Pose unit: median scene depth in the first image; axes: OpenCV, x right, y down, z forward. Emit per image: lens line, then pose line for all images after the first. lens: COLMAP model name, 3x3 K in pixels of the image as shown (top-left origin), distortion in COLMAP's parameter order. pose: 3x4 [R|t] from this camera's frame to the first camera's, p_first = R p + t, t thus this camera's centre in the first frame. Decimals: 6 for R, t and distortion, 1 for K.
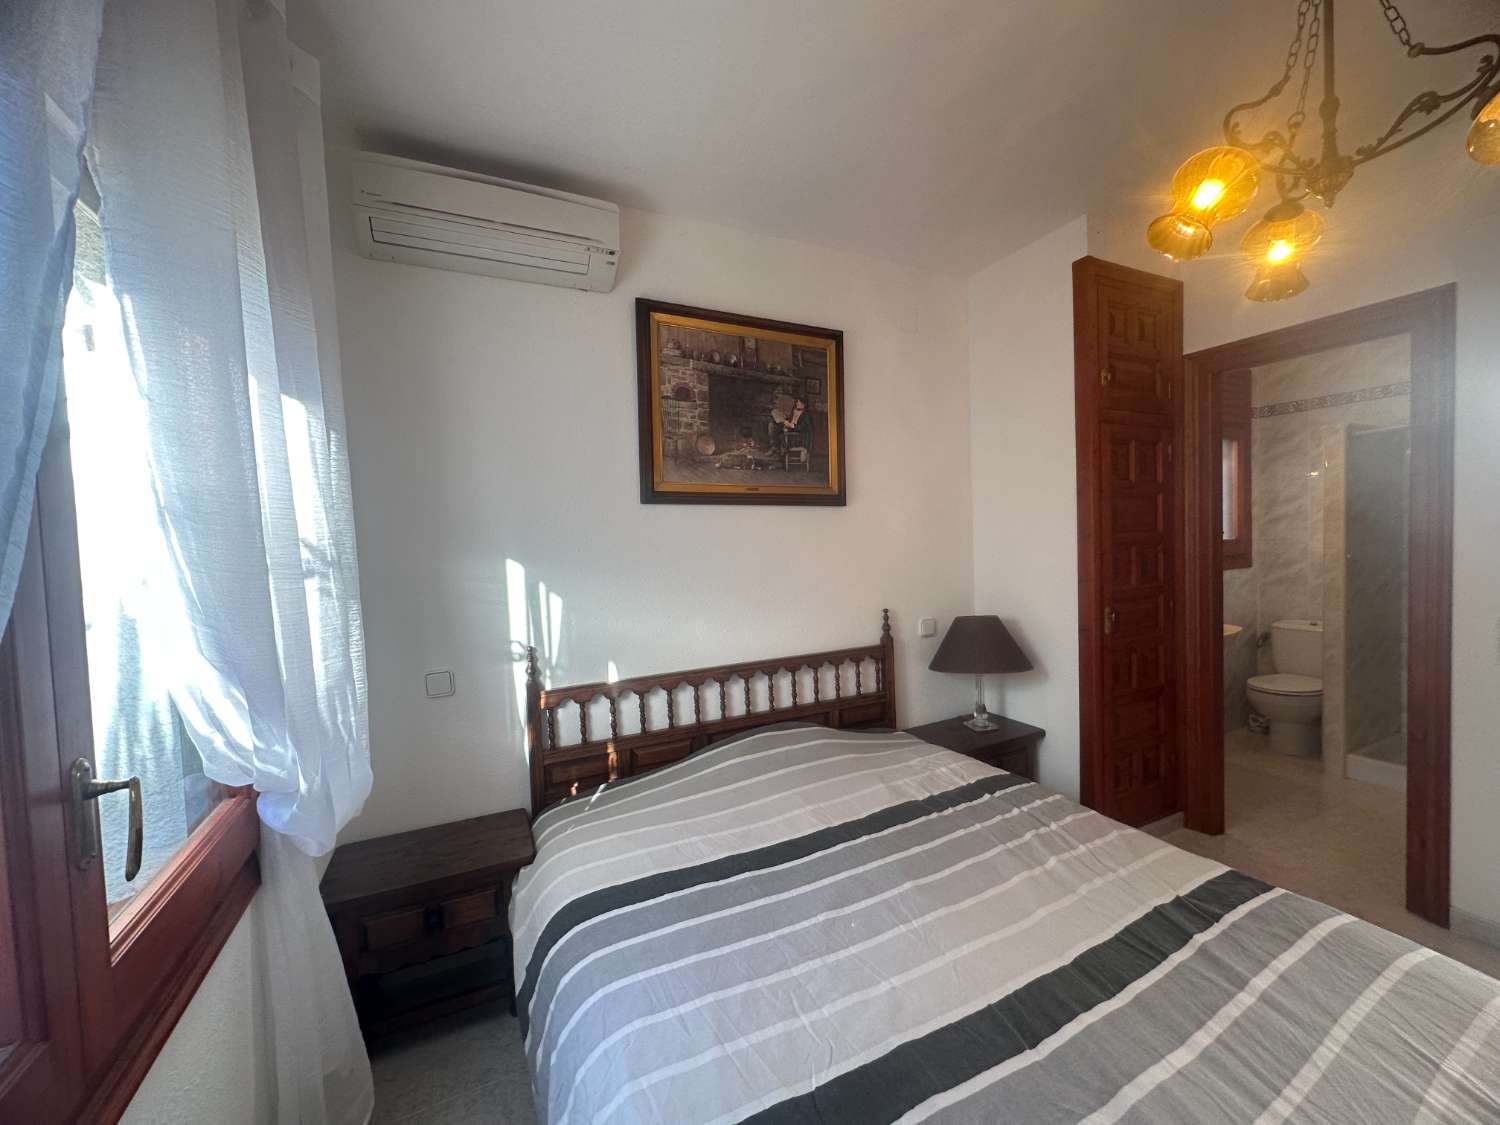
lens RADIAL K [[600.3, 0, 754.3], [0, 600.3, 559.1], [0, 0, 1]] dist [-0.005851, 0.001081]
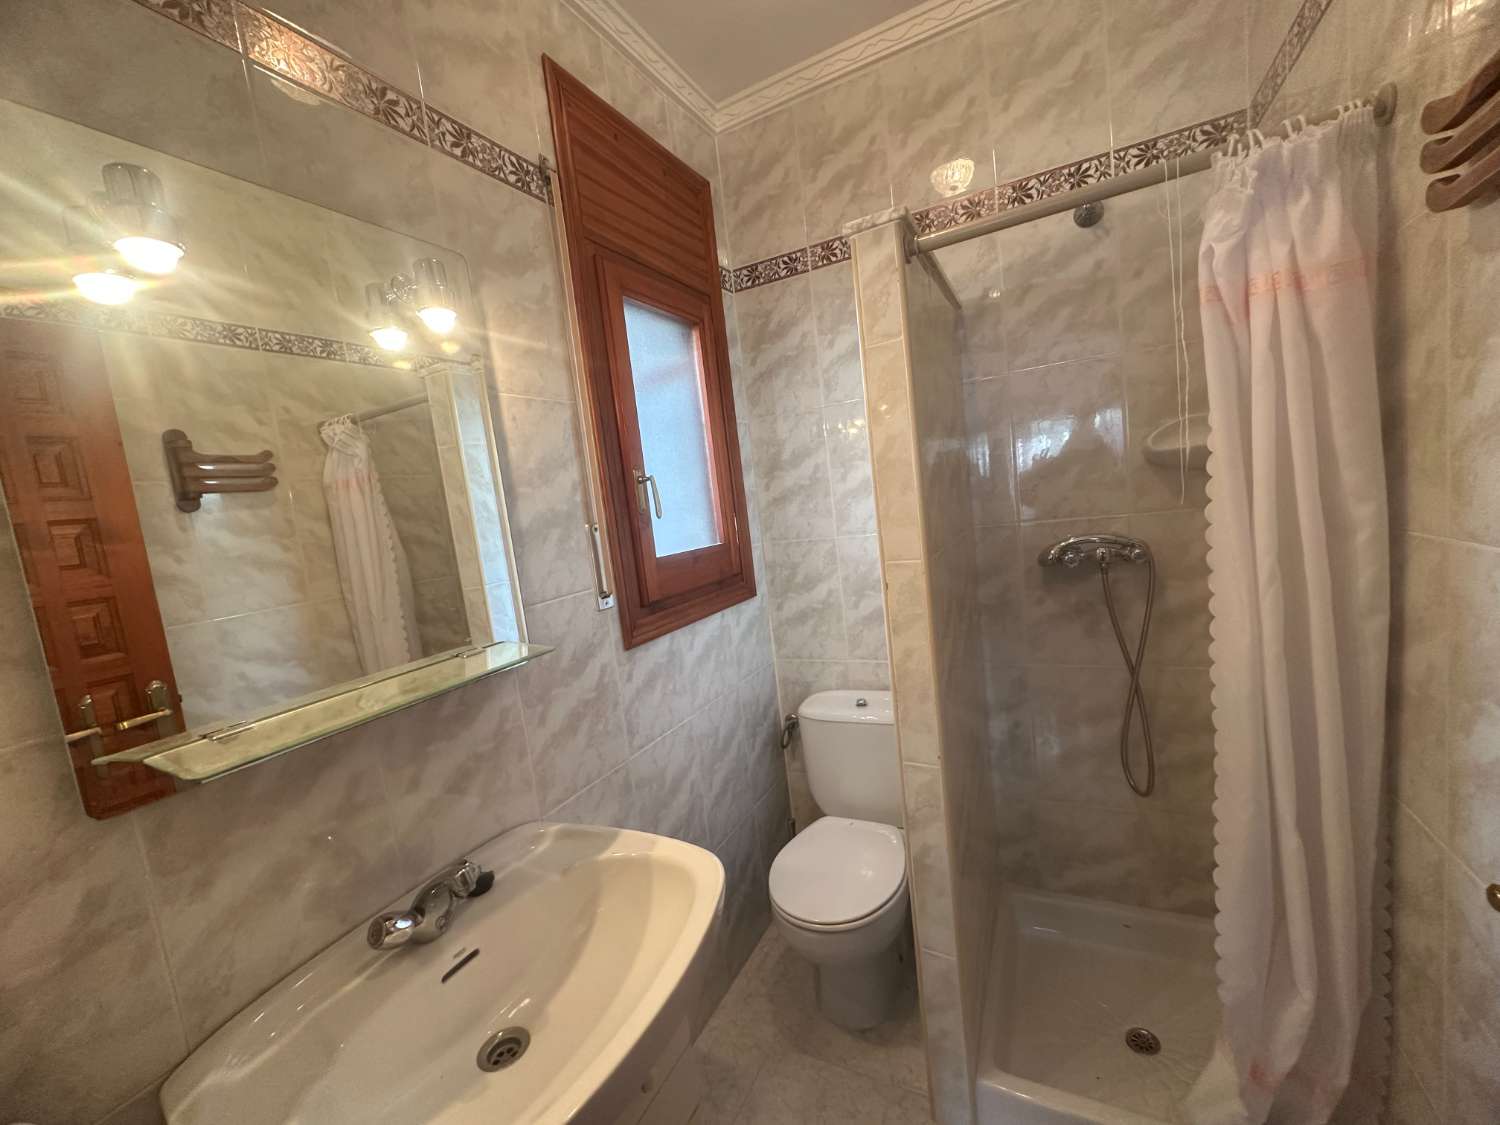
lens RADIAL K [[600.3, 0, 748.3], [0, 600.3, 558.2], [0, 0, 1]] dist [-0.005851, 0.001081]
pose [[0.801027, -0.115018, 0.587474, 0.542394], [0.109770, 0.992950, 0.044730, -0.040443], [-0.588477, 0.028658, 0.808006, 0.605773]]
